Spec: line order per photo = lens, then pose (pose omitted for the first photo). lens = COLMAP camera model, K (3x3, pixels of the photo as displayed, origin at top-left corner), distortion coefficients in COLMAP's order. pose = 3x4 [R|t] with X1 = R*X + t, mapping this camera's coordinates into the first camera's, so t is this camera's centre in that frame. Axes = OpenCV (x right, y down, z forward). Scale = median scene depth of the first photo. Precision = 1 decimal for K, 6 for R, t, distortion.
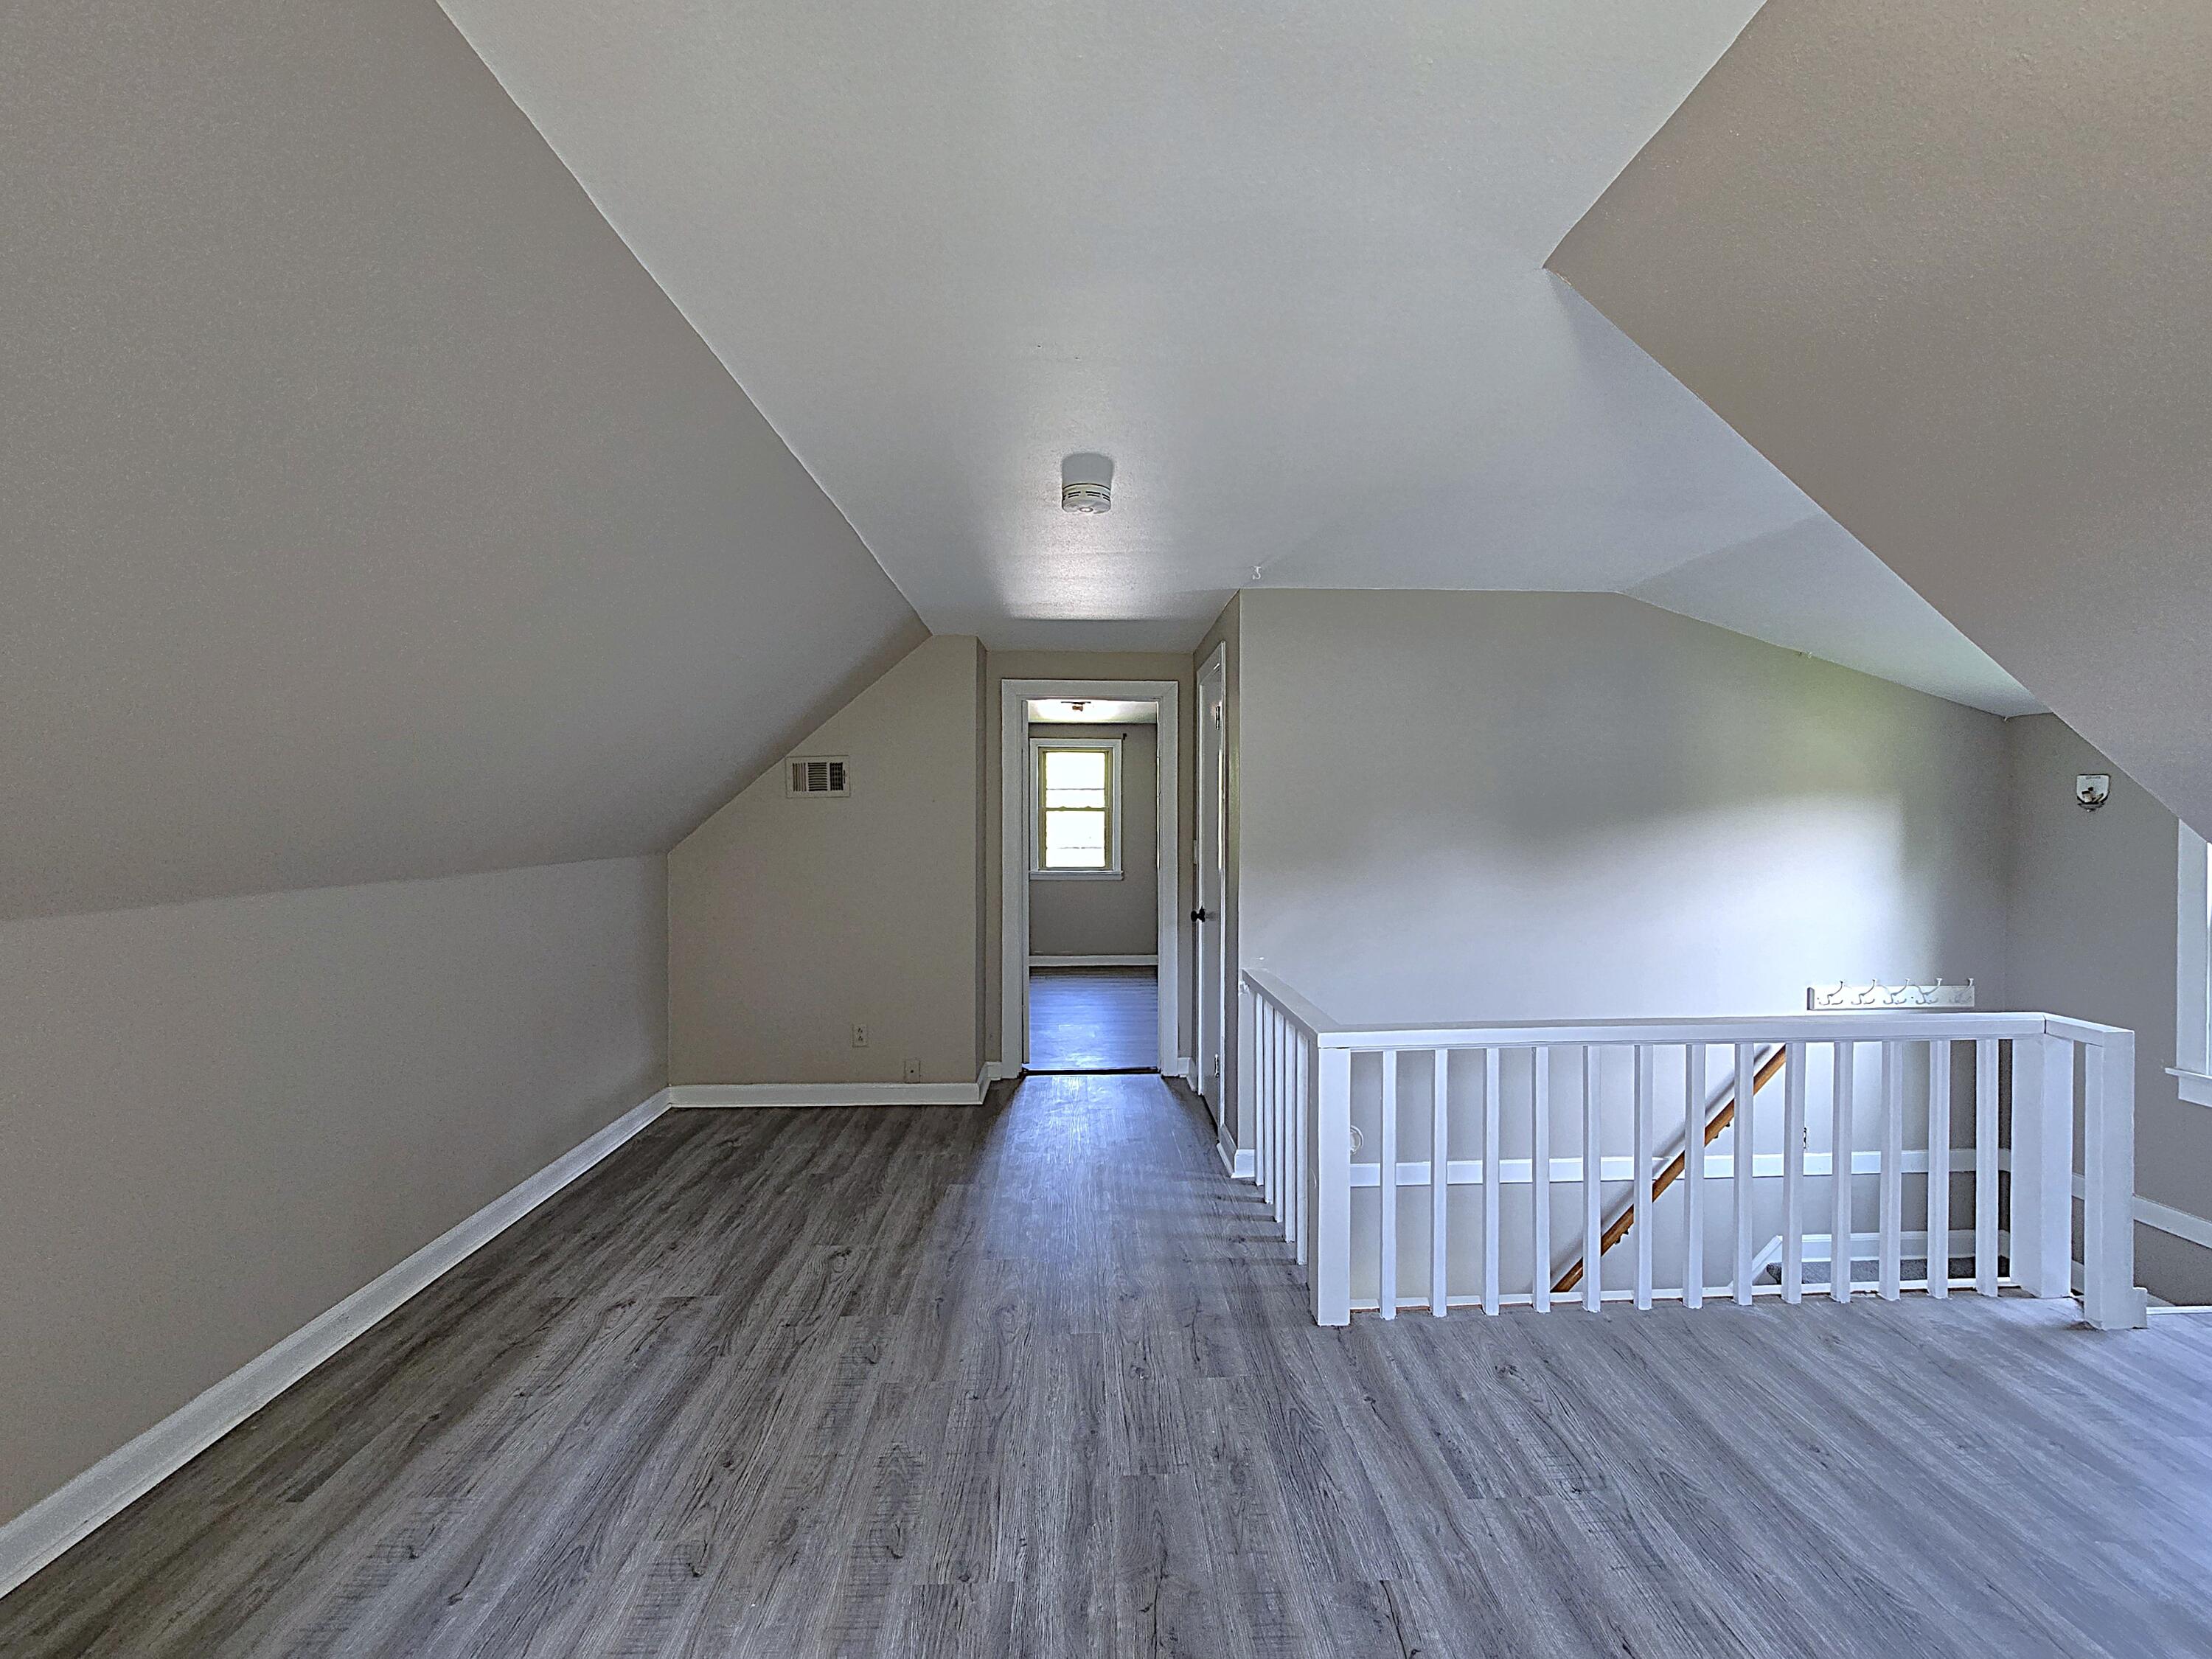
lens RADIAL K [[919.0, 0, 1117.4], [0, 919.0, 812.5], [0, 0, 1]] dist [-0.000341, -0.000544]
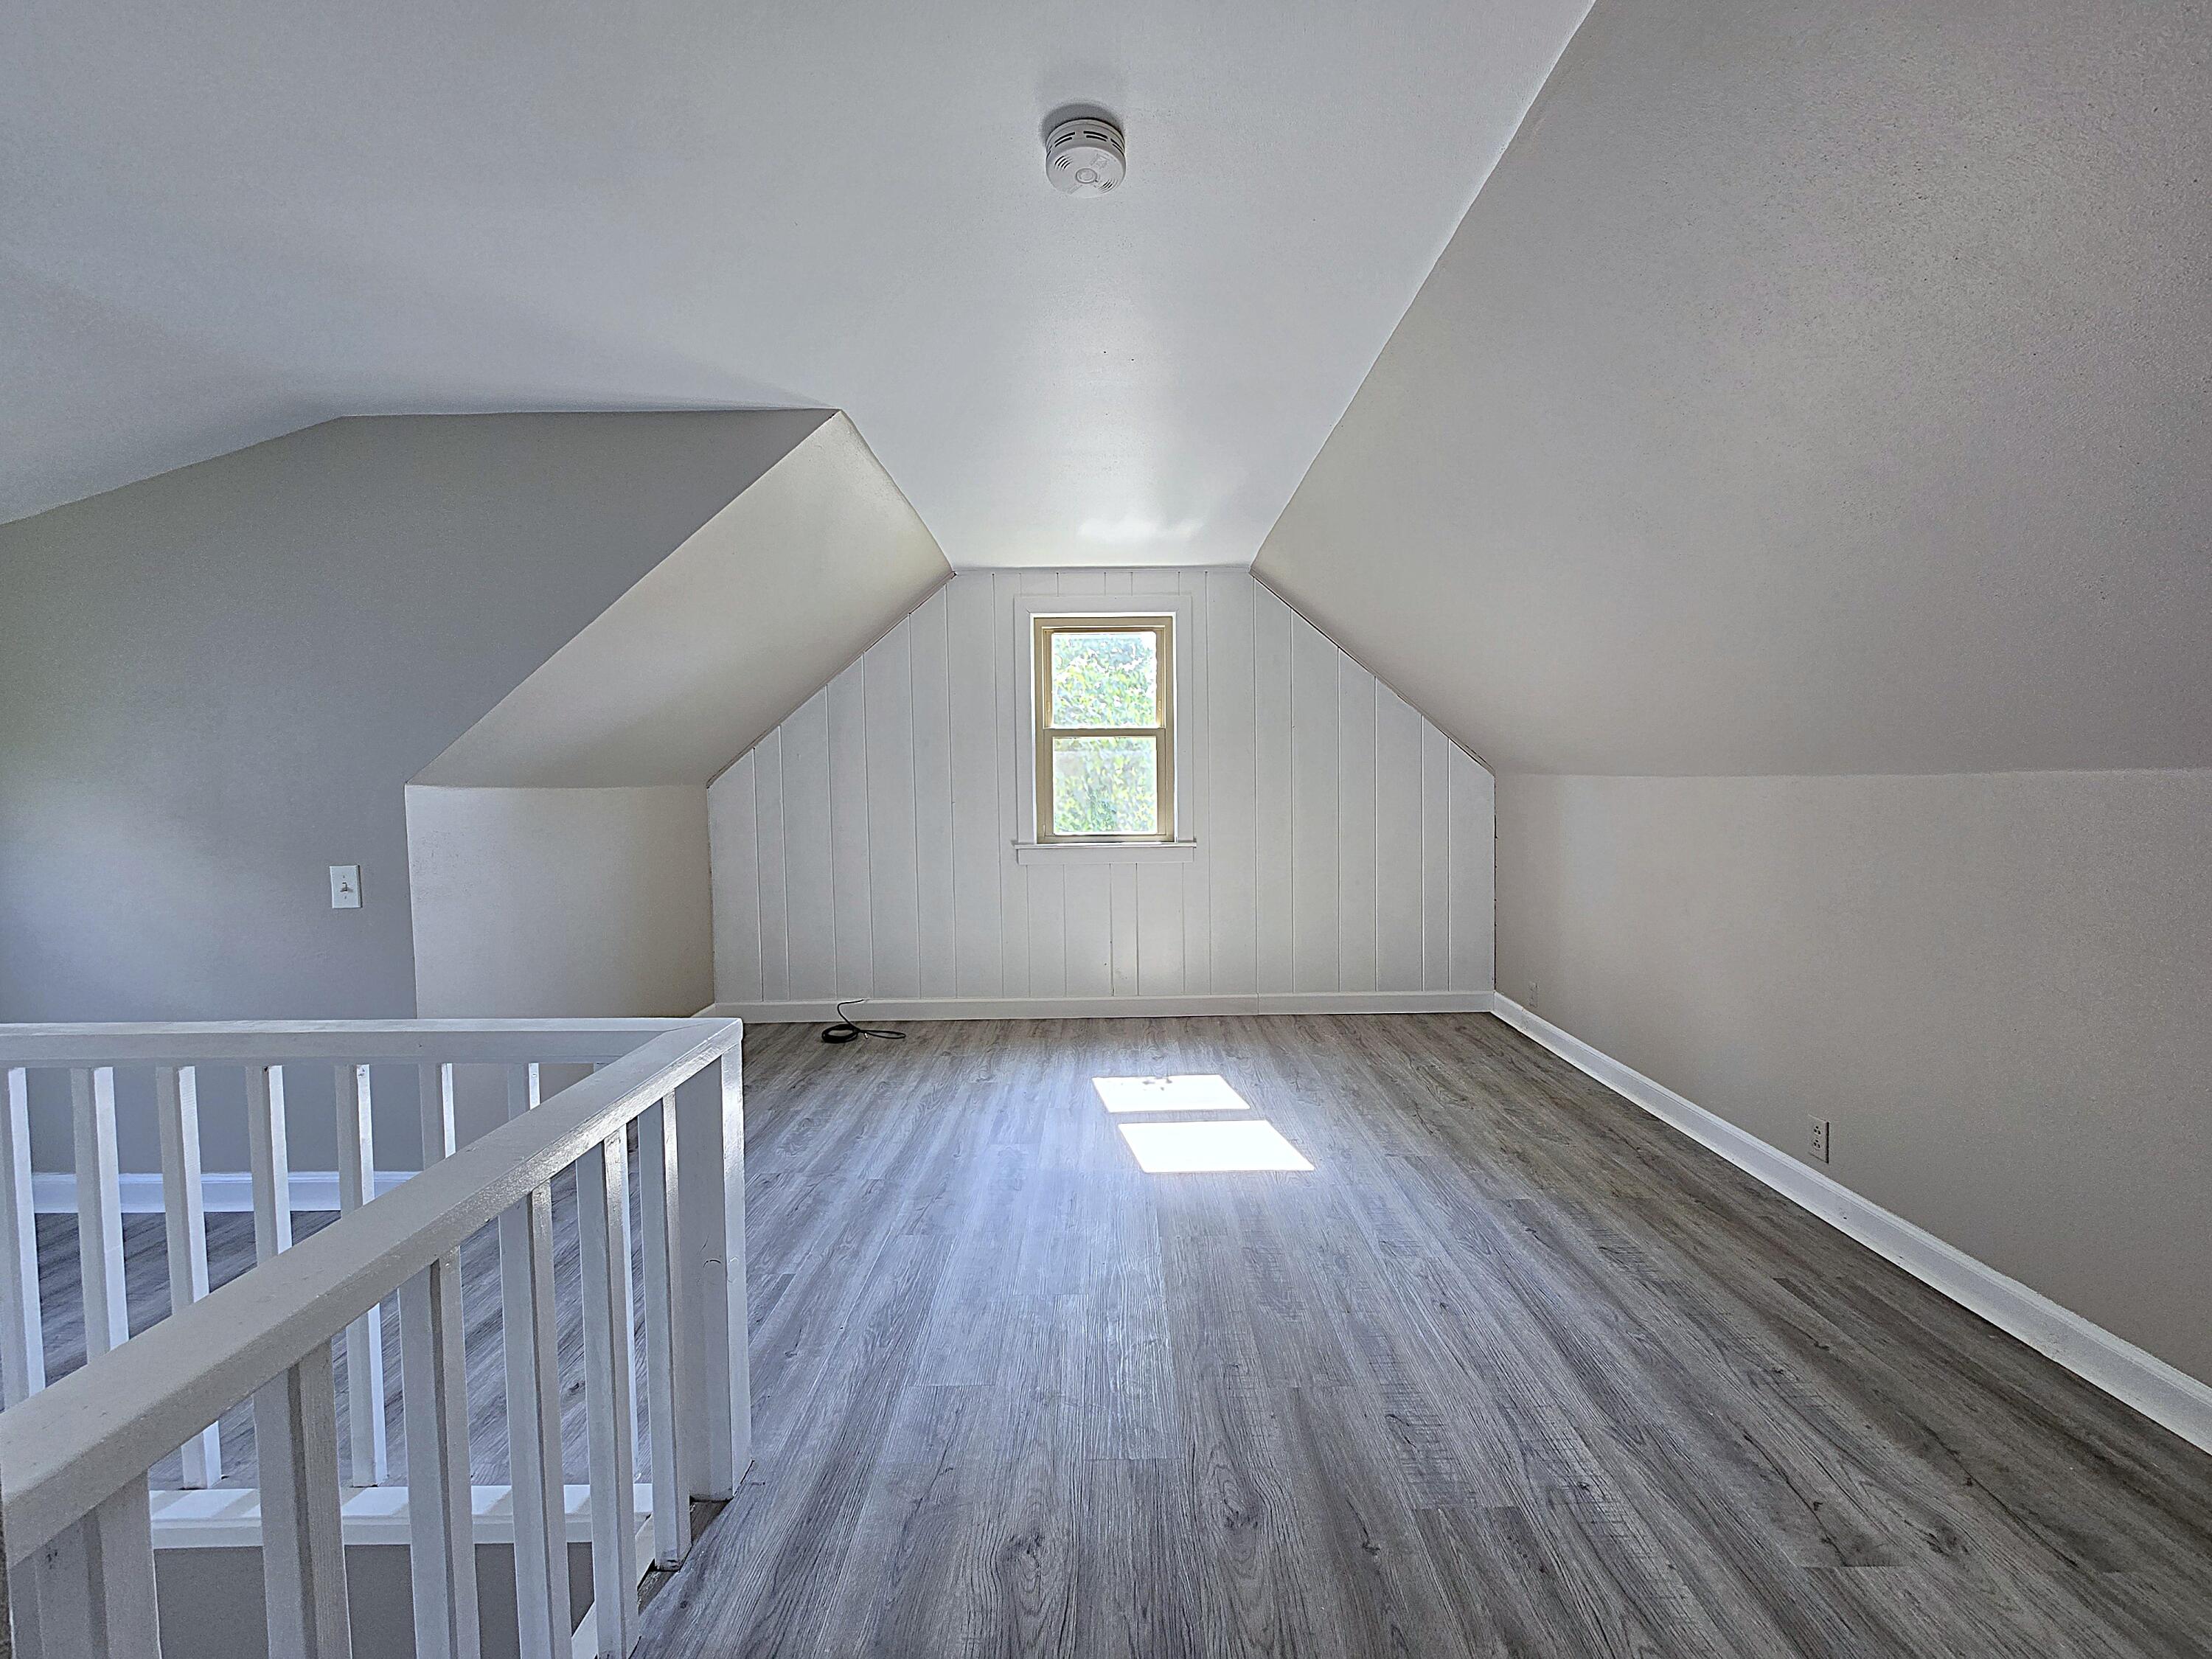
lens RADIAL K [[907.8, 0, 1120.6], [0, 907.8, 820.7], [0, 0, 1]] dist [-0.001860, -0.001328]
pose [[-0.999331, 0.012504, 0.034380, -0.076477], [0.013770, 0.999226, 0.036839, 0.085044], [-0.033893, 0.037287, -0.998730, 1.701234]]
